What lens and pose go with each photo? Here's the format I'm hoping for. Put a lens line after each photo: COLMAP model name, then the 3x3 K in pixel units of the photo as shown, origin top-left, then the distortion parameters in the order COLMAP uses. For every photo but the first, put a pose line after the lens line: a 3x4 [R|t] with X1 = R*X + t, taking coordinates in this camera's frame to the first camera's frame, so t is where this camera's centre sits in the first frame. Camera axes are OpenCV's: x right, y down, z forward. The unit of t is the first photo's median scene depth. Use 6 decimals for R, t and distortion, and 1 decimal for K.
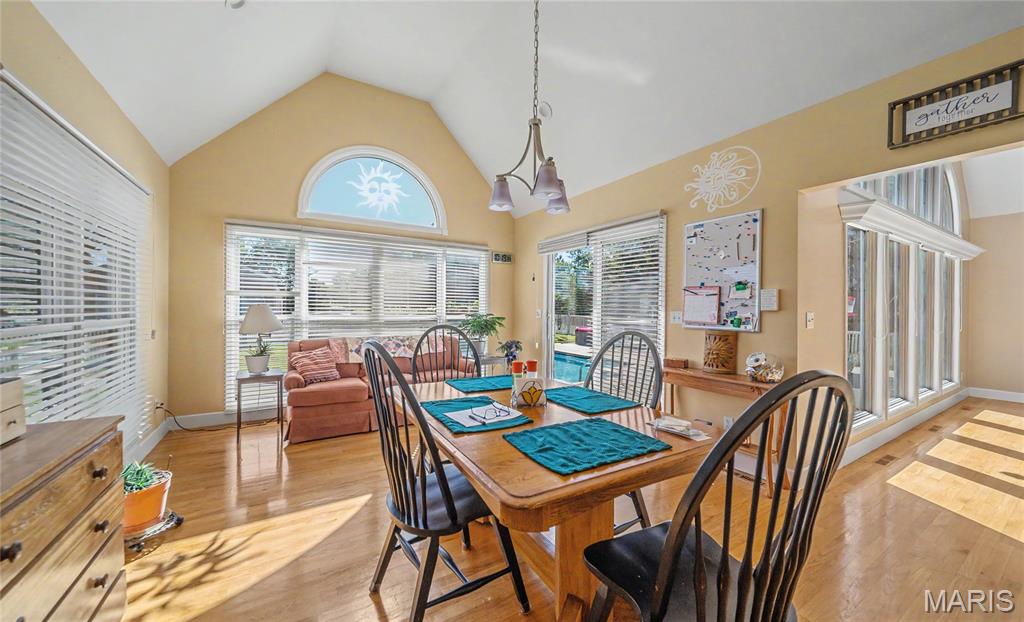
lens RADIAL K [[362.9, 0, 502.4], [0, 362.9, 307.3], [0, 0, 1]] dist [0.000642, -0.000142]
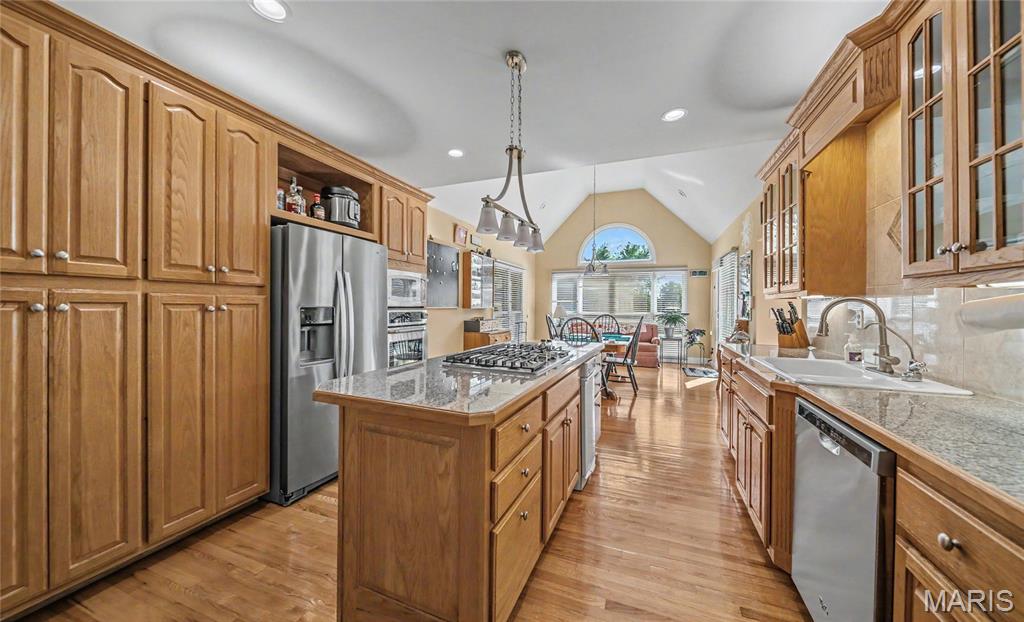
lens RADIAL K [[362.9, 0, 502.4], [0, 362.9, 307.3], [0, 0, 1]] dist [0.000642, -0.000142]
pose [[0.602104, -0.005176, -0.798401, 0.823866], [0.000606, 0.999982, -0.006025, 0.011465], [0.798417, 0.003144, 0.602096, -0.616384]]
